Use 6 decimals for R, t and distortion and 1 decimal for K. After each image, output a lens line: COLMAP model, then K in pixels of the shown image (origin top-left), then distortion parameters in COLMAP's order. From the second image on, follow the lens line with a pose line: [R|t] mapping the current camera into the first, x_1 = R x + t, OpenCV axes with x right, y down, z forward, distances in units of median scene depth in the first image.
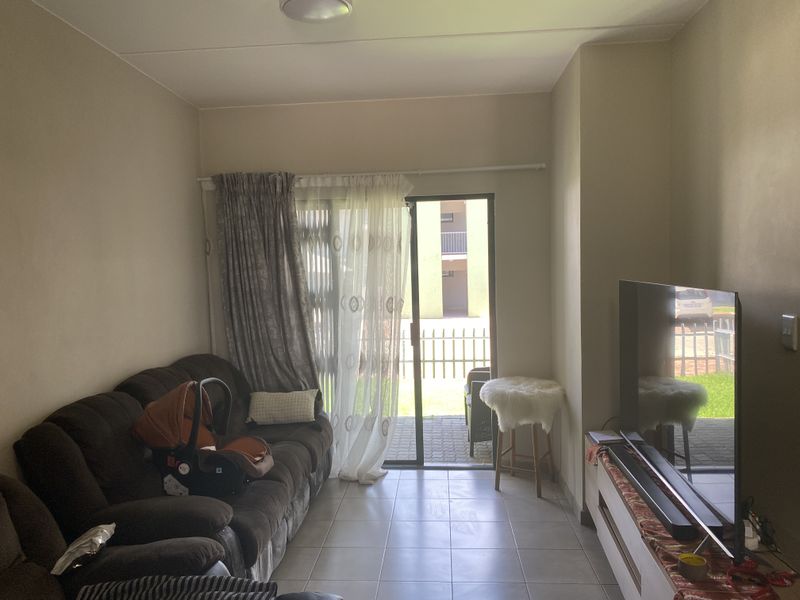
lens RADIAL K [[614.4, 0, 400.0], [0, 614.4, 300.0], [0, 0, 1]] dist [0.063154, -0.080935]
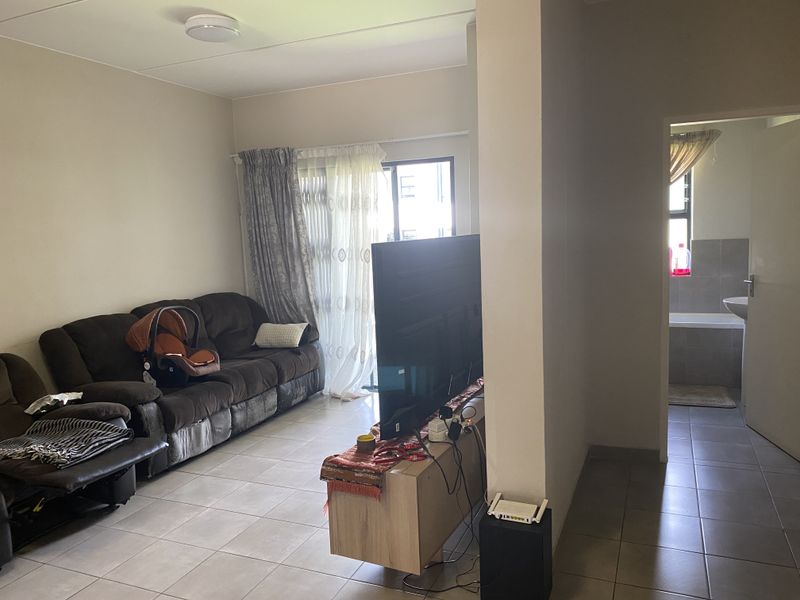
lens RADIAL K [[614.4, 0, 400.0], [0, 614.4, 300.0], [0, 0, 1]] dist [0.063154, -0.080935]
pose [[0.947320, 0.024719, -0.319332, 0.422778], [-0.000641, 0.997162, 0.075287, 0.004114], [0.320287, -0.071116, 0.944647, -0.111337]]
